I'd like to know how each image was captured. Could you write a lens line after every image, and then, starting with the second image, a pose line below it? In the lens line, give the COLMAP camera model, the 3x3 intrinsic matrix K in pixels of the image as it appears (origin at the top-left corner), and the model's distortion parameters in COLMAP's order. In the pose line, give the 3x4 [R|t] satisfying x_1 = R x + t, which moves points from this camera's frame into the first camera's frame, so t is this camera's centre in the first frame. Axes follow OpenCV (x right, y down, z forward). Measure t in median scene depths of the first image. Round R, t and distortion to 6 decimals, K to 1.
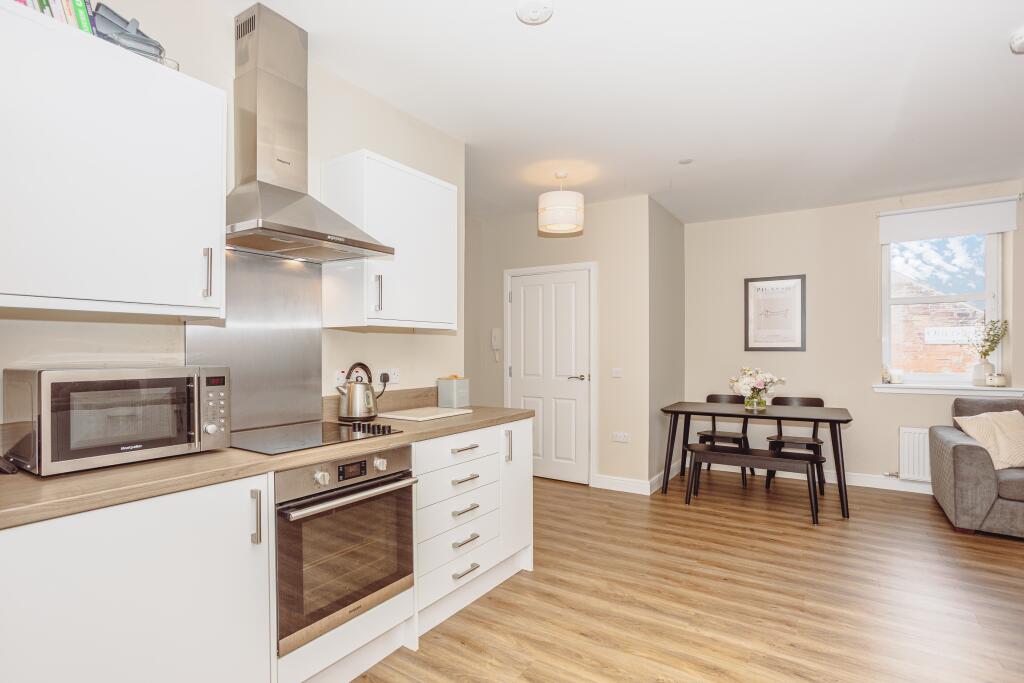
lens RADIAL K [[510.3, 0, 507.9], [0, 510.3, 353.2], [0, 0, 1]] dist [-0.034643, 0.031312]
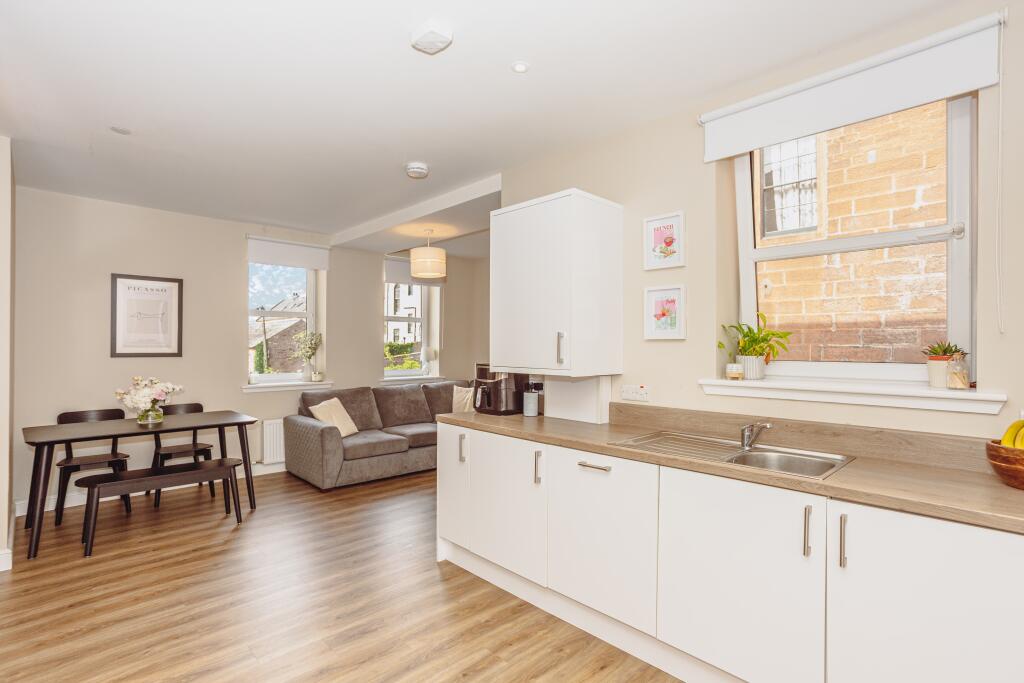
lens RADIAL K [[506.7, 0, 512.0], [0, 506.7, 341.5], [0, 0, 1]] dist [-0.048091, 0.031034]
pose [[0.214171, 0.014329, 0.976691, -0.268002], [-0.001003, 0.999895, -0.014449, -0.024996], [-0.976796, 0.002115, 0.214162, 0.196714]]
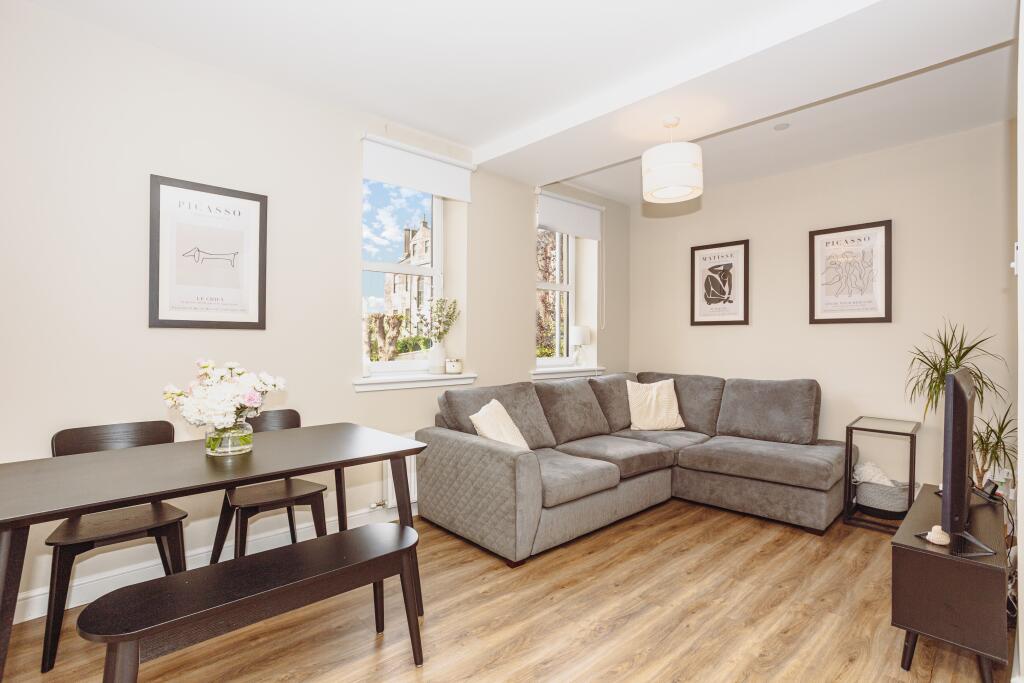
lens RADIAL K [[500.0, 0, 505.7], [0, 500.0, 339.0], [0, 0, 1]] dist [-0.052090, 0.028304]
pose [[0.240341, 0.011718, 0.970618, 0.130987], [-0.003447, 0.999931, -0.011219, 0.014013], [-0.970682, -0.000649, 0.240364, 0.720238]]
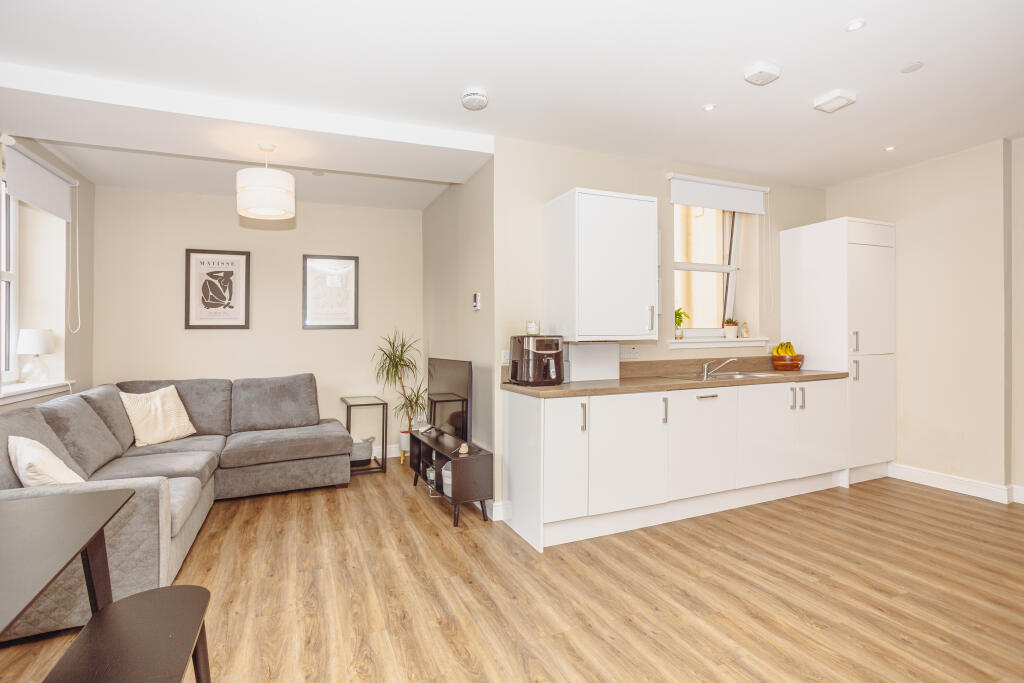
lens RADIAL K [[500.0, 0, 505.7], [0, 500.0, 339.0], [0, 0, 1]] dist [-0.052090, 0.028304]
pose [[-0.838262, 0.014207, 0.545082, 0.140320], [0.019436, 0.999804, 0.003831, 0.000986], [-0.544921, 0.013806, -0.838374, 1.109403]]
